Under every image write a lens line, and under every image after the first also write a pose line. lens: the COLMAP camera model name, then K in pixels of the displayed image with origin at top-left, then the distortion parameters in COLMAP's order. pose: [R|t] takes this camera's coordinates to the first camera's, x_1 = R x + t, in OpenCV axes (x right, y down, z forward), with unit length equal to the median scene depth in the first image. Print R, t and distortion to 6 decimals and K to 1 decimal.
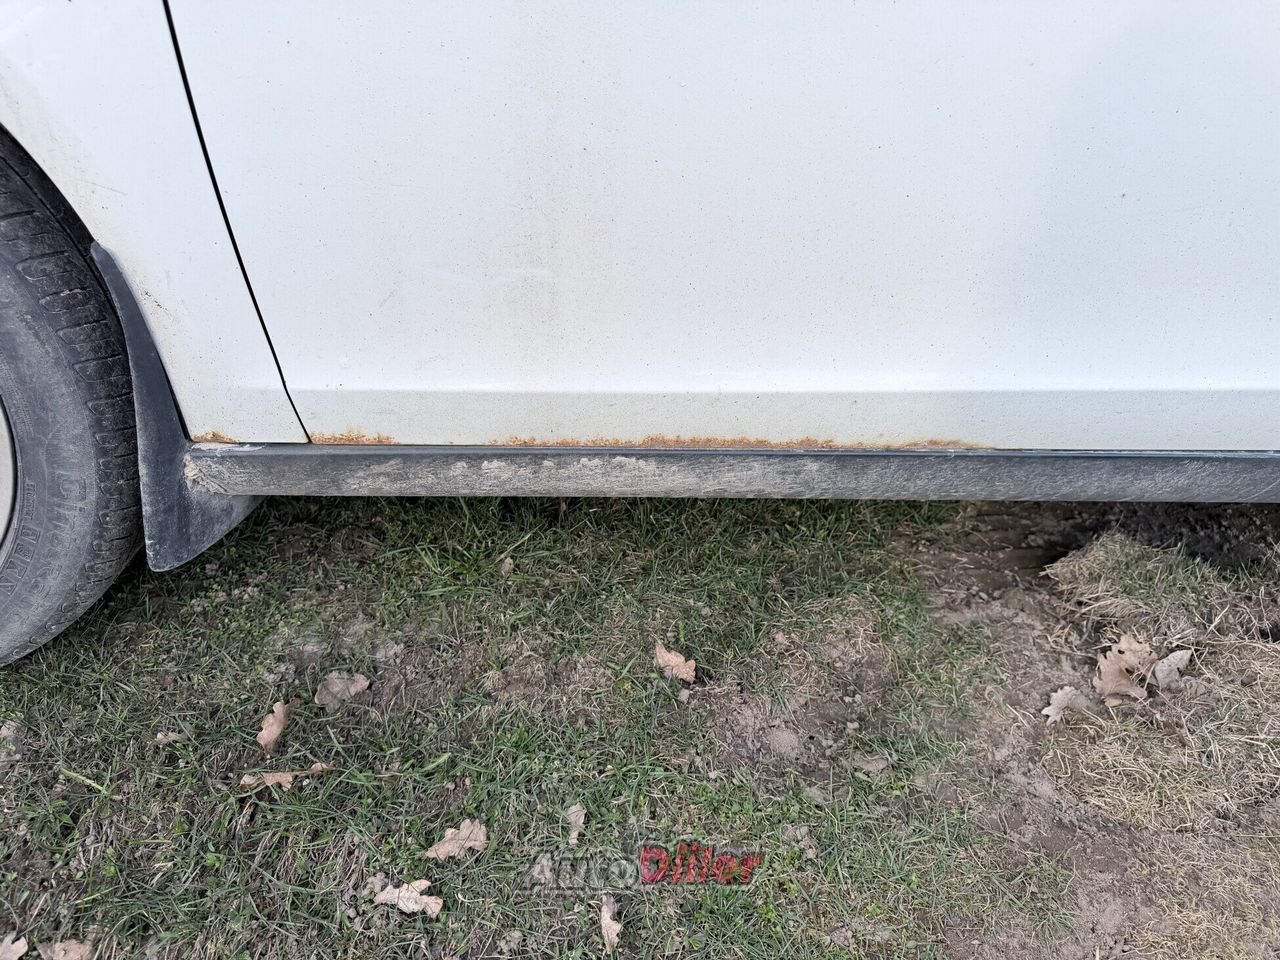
lens RADIAL K [[907.9, 0, 629.1], [0, 907.9, 462.3], [0, 0, 1]] dist [0.028515, -0.047380]
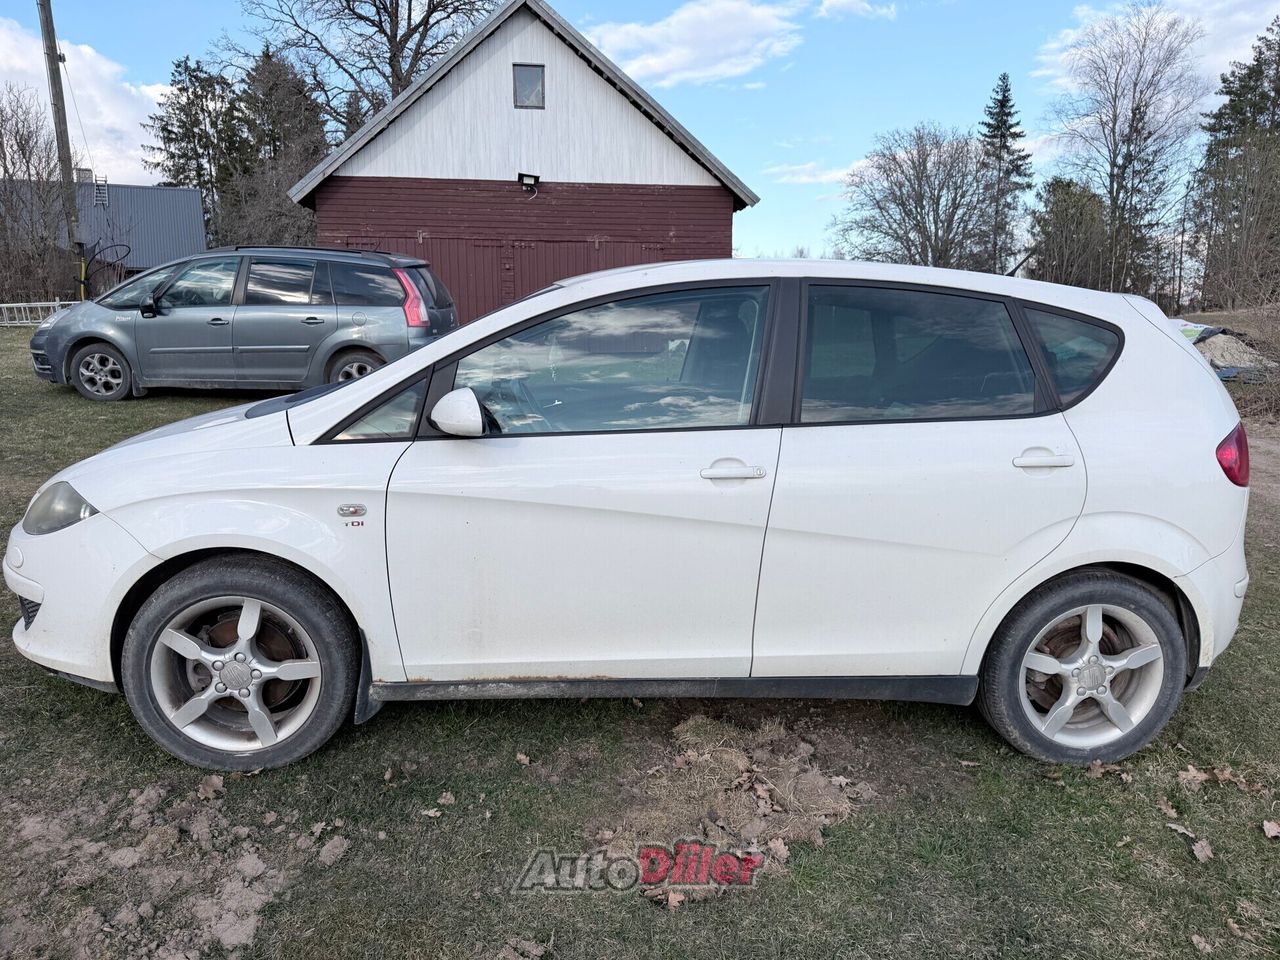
lens RADIAL K [[907.9, 0, 666.5], [0, 907.9, 441.2], [0, 0, 1]] dist [0.028515, -0.047380]
pose [[0.998880, -0.012124, 0.045728, 0.438898], [0.026130, 0.947173, -0.319656, 0.227363], [-0.039437, 0.320493, 0.946430, -2.382914]]
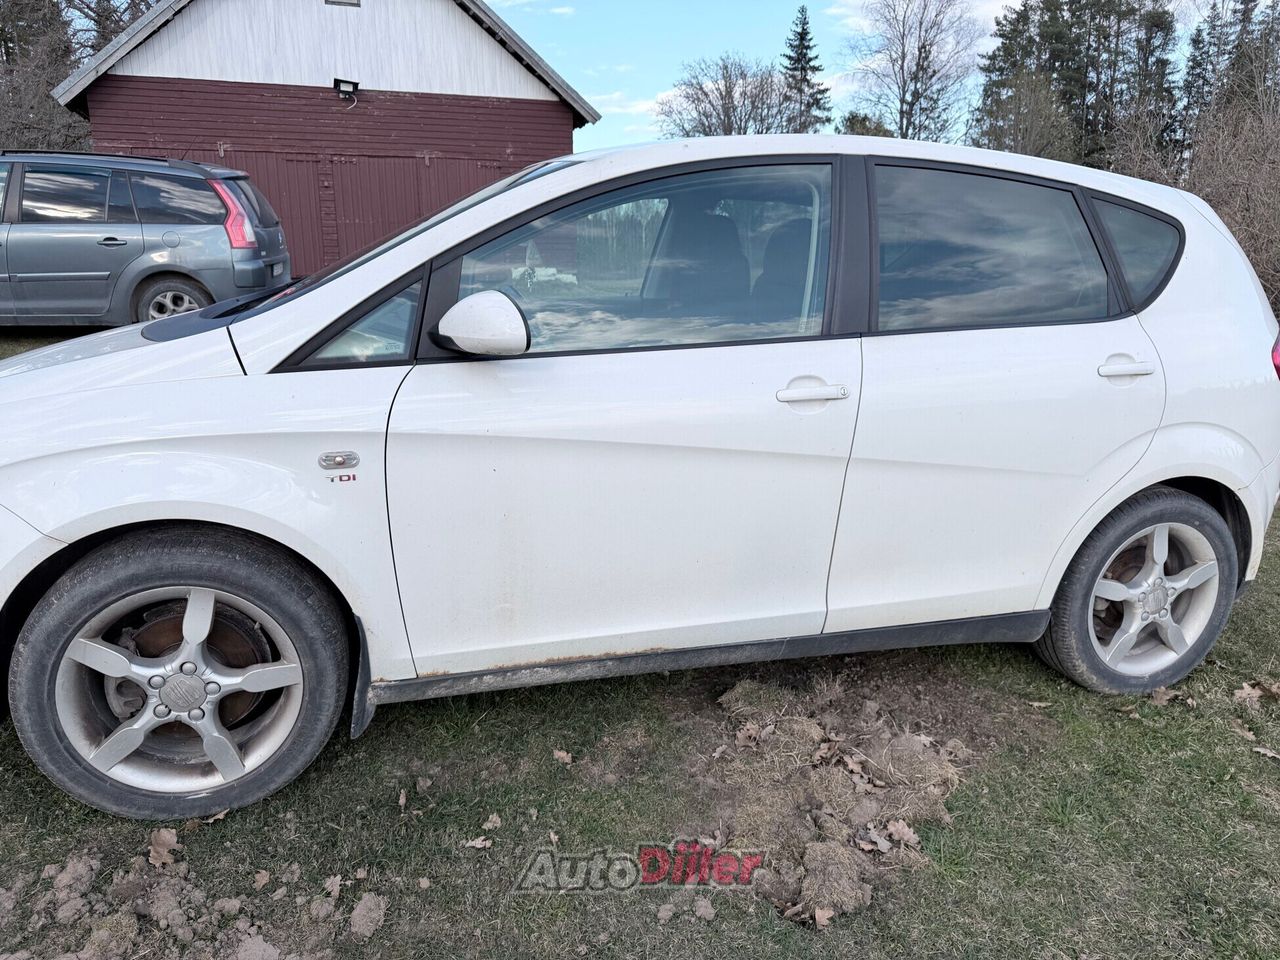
lens RADIAL K [[907.9, 0, 659.8], [0, 907.9, 446.6], [0, 0, 1]] dist [0.028515, -0.047380]
pose [[0.968616, -0.059698, 0.241286, -0.256275], [0.117422, 0.965482, -0.232501, 0.027064], [-0.219078, 0.253536, 0.942191, -1.675502]]
